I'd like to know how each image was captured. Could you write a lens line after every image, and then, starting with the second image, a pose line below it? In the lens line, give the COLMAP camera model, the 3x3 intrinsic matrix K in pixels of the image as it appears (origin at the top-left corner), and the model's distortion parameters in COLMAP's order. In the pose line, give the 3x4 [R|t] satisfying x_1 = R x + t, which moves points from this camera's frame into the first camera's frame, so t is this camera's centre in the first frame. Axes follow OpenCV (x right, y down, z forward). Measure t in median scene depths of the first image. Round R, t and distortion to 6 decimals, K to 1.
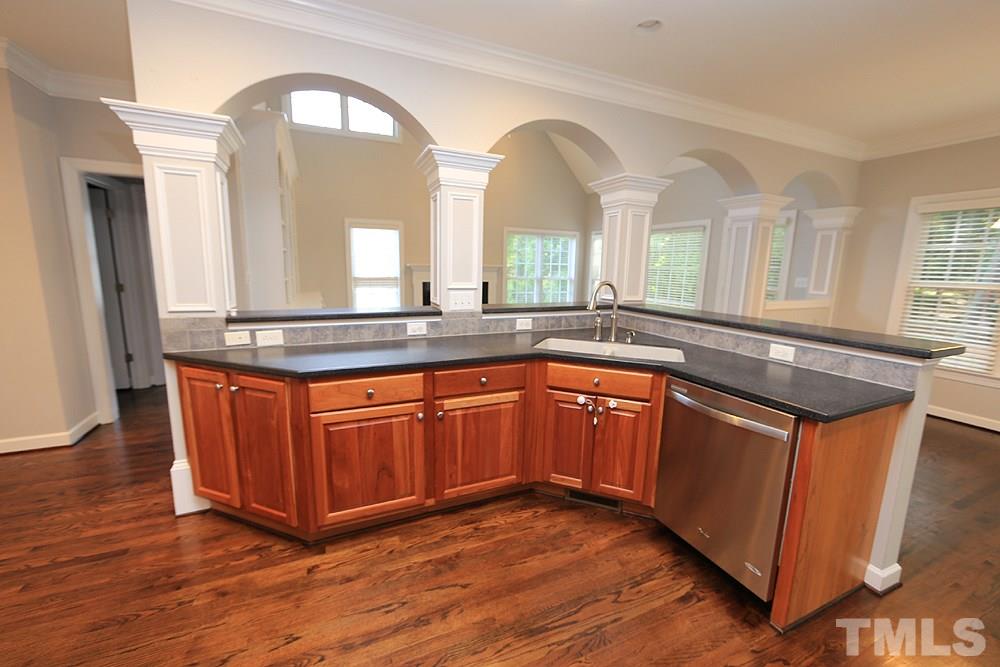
lens RADIAL K [[397.3, 0, 500.0], [0, 397.3, 331.6], [0, 0, 1]] dist [-0.008822, 0.000101]
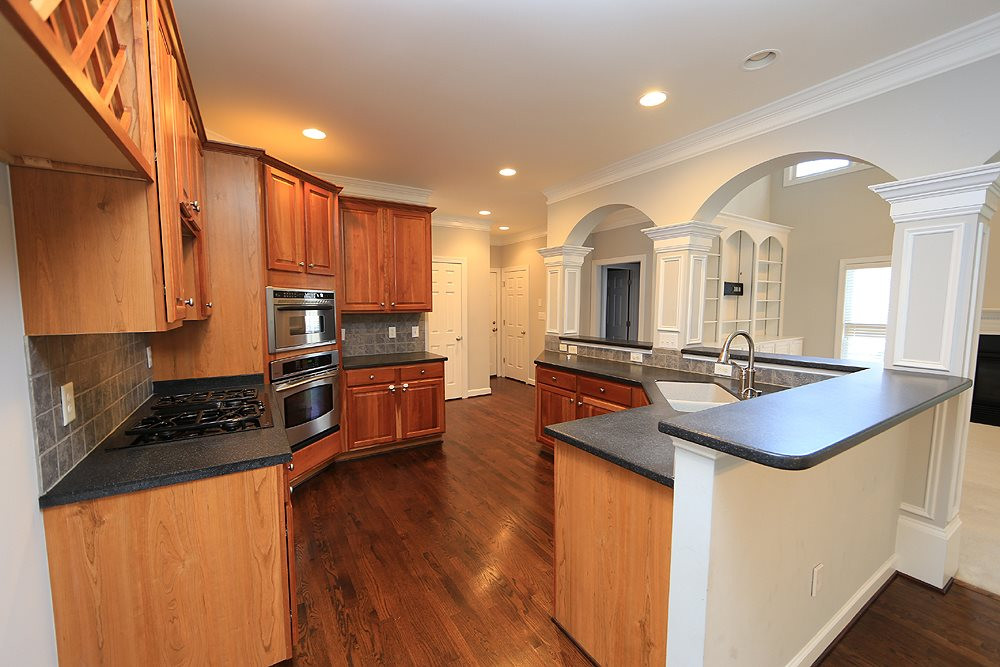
lens RADIAL K [[397.3, 0, 502.5], [0, 397.3, 334.1], [0, 0, 1]] dist [-0.008822, 0.000101]
pose [[0.139209, 0.056011, -0.988678, 0.843489], [-0.157333, 0.986968, 0.033761, -0.046219], [0.977685, 0.150851, 0.146207, 0.251562]]
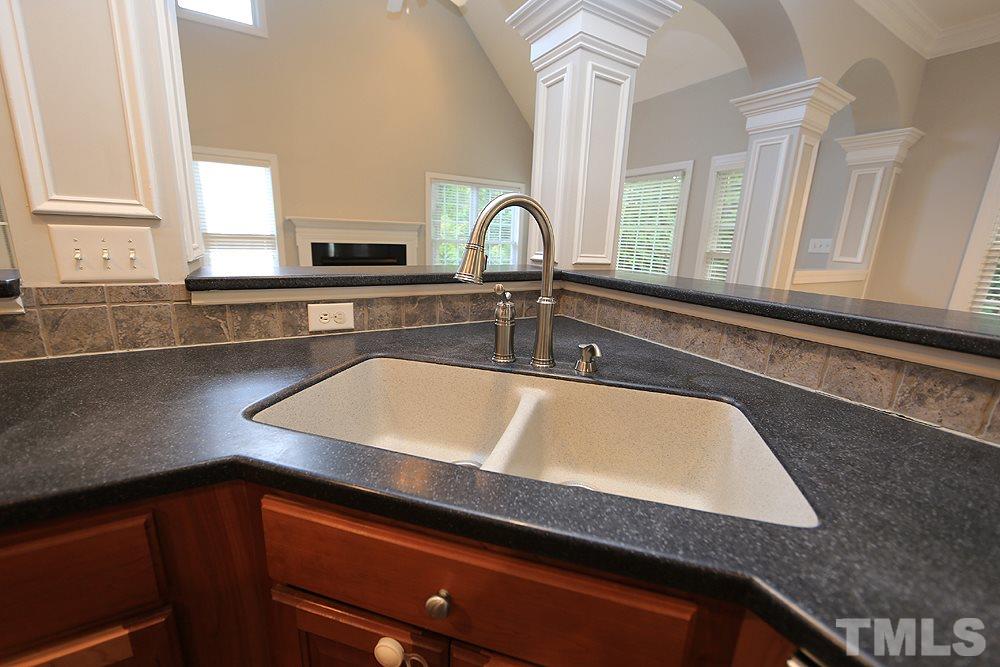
lens RADIAL K [[397.3, 0, 503.0], [0, 397.3, 329.8], [0, 0, 1]] dist [-0.008822, 0.000101]
pose [[0.993494, -0.006840, 0.113683, 0.162547], [-0.000647, 0.997840, 0.065688, -0.027412], [-0.113886, -0.065334, 0.991343, 0.502330]]
